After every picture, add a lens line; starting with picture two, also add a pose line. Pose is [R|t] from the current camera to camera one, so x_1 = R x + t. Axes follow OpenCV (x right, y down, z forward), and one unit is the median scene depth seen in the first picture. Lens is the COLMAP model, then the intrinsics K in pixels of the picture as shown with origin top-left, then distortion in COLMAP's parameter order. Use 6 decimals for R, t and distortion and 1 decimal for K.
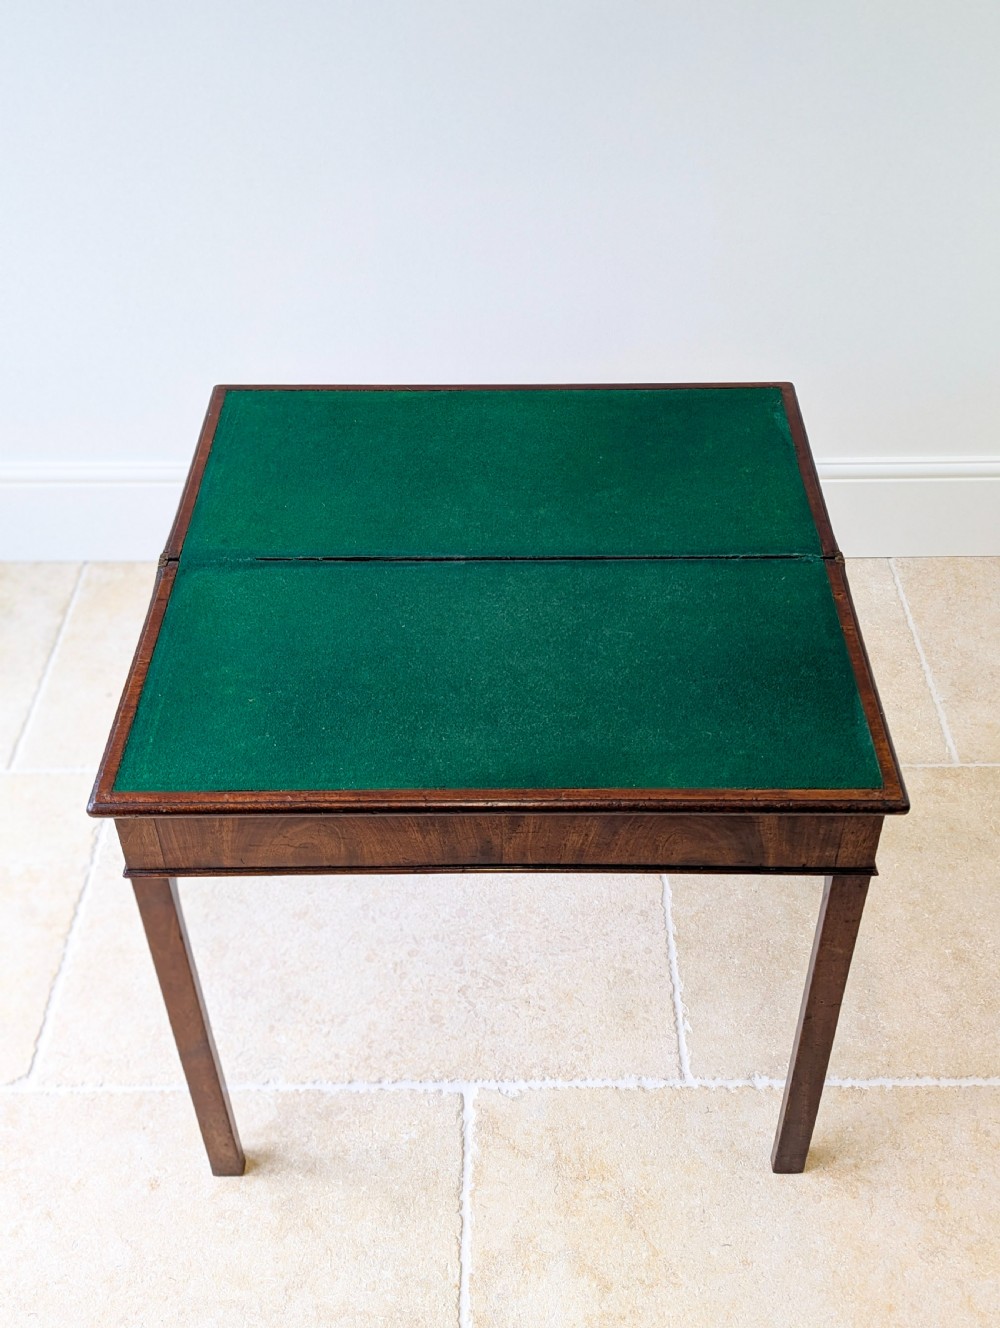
lens RADIAL K [[1525.5, 0, 508.3], [0, 1525.5, 652.8], [0, 0, 1]] dist [0.043514, 0.000000]
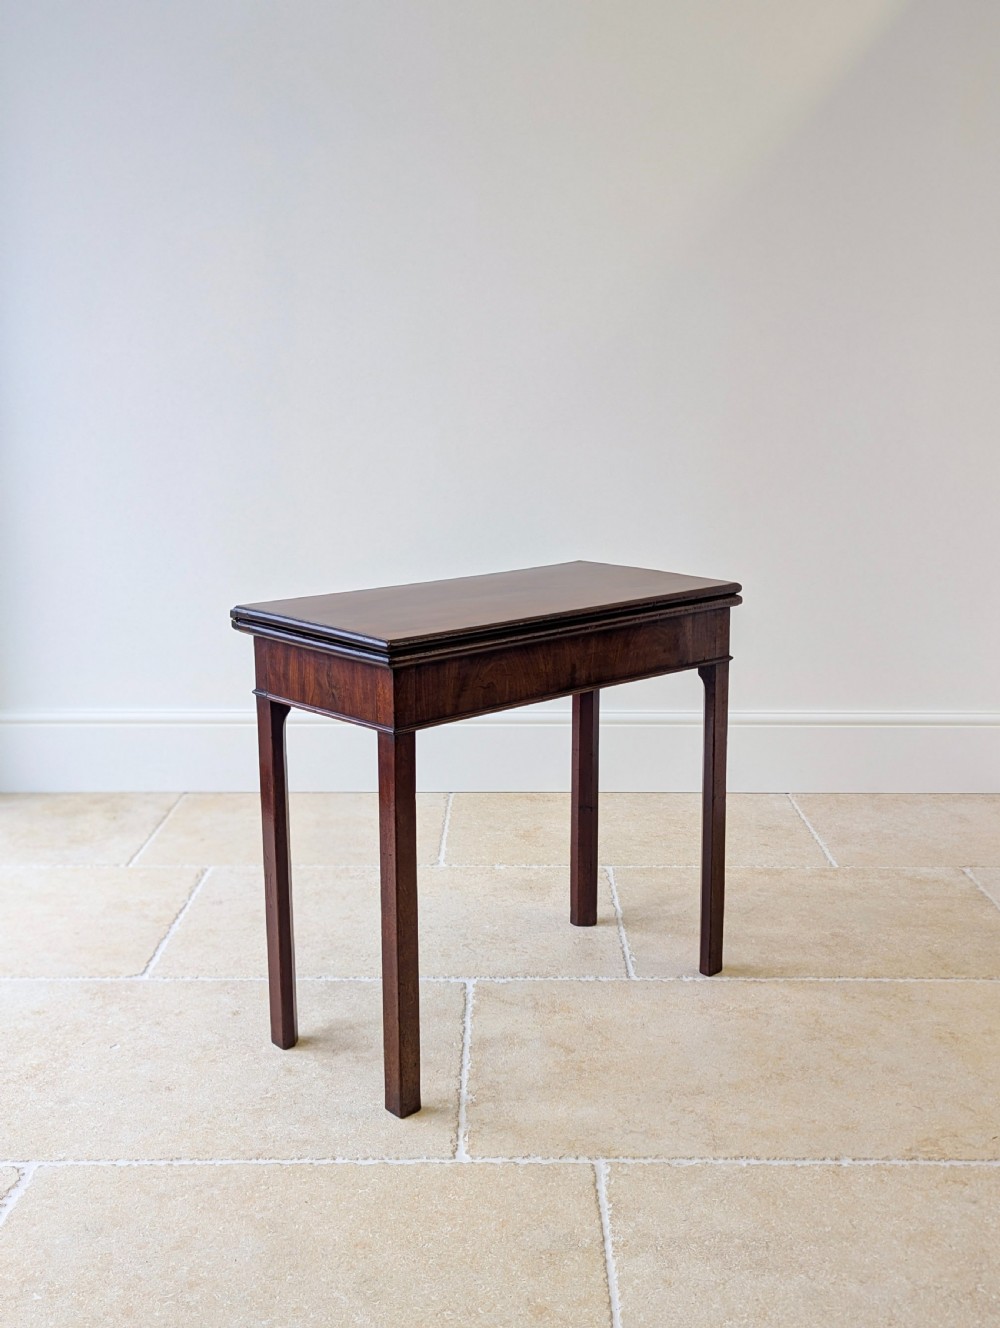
lens RADIAL K [[1525.5, 0, 495.7], [0, 1525.5, 686.9], [0, 0, 1]] dist [0.043514, 0.000000]
pose [[0.999872, 0.014954, -0.005762, 0.000695], [-0.015882, 0.876661, -0.480846, 0.696834], [-0.002139, 0.480876, 0.876786, -0.297322]]
